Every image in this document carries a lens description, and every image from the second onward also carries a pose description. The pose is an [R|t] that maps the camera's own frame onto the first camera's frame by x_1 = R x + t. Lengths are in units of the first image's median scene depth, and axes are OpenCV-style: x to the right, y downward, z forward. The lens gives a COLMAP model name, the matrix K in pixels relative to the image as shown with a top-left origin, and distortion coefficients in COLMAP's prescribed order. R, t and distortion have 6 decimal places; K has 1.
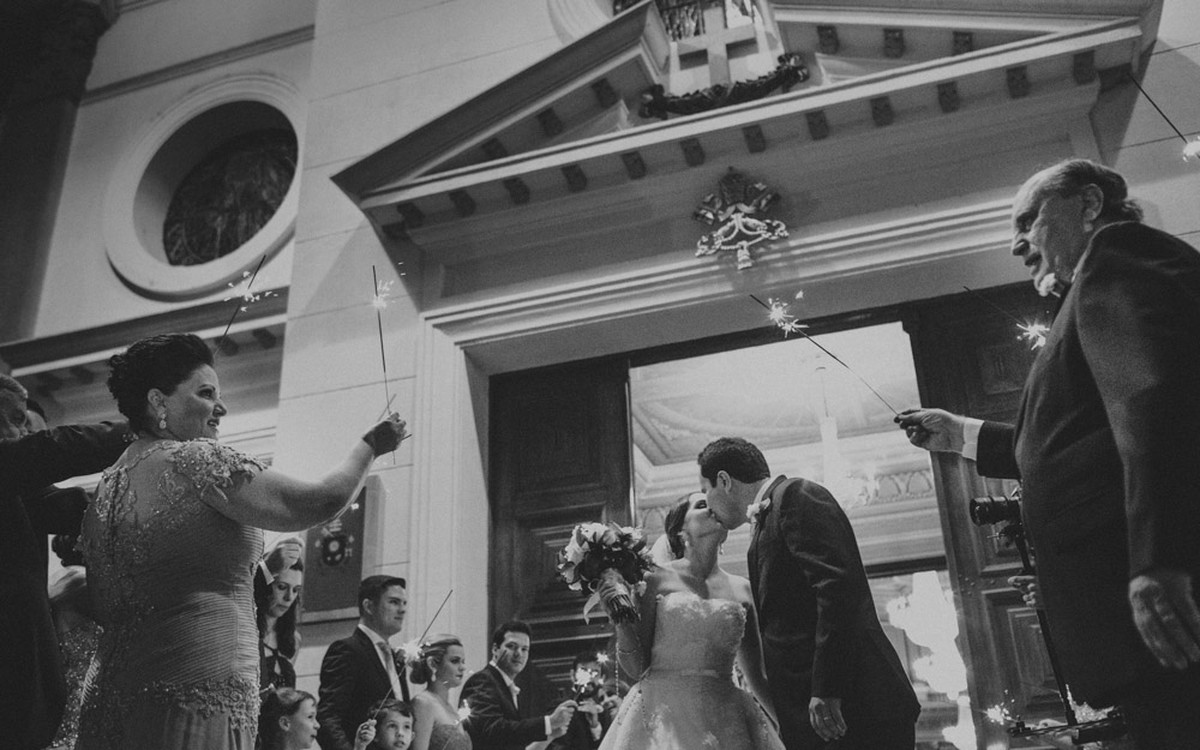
lens RADIAL K [[1249.5, 0, 600.1], [0, 1249.5, 375.4], [0, 0, 1]] dist [-0.026782, 0.000000]
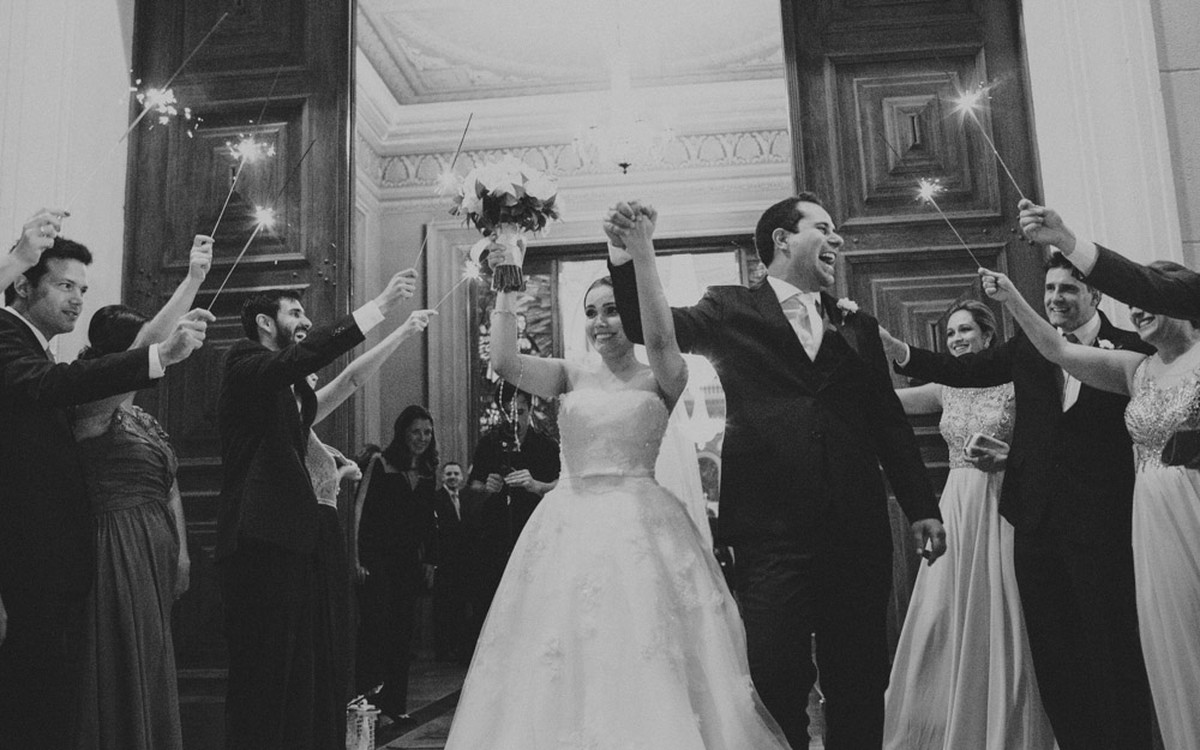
lens RADIAL K [[1249.5, 0, 598.9], [0, 1249.5, 375.1], [0, 0, 1]] dist [-0.026782, 0.000000]
pose [[0.979272, 0.042229, 0.198099, 0.017932], [-0.089016, 0.968242, 0.233633, 0.044312], [-0.181941, -0.246424, 0.951931, 0.168714]]
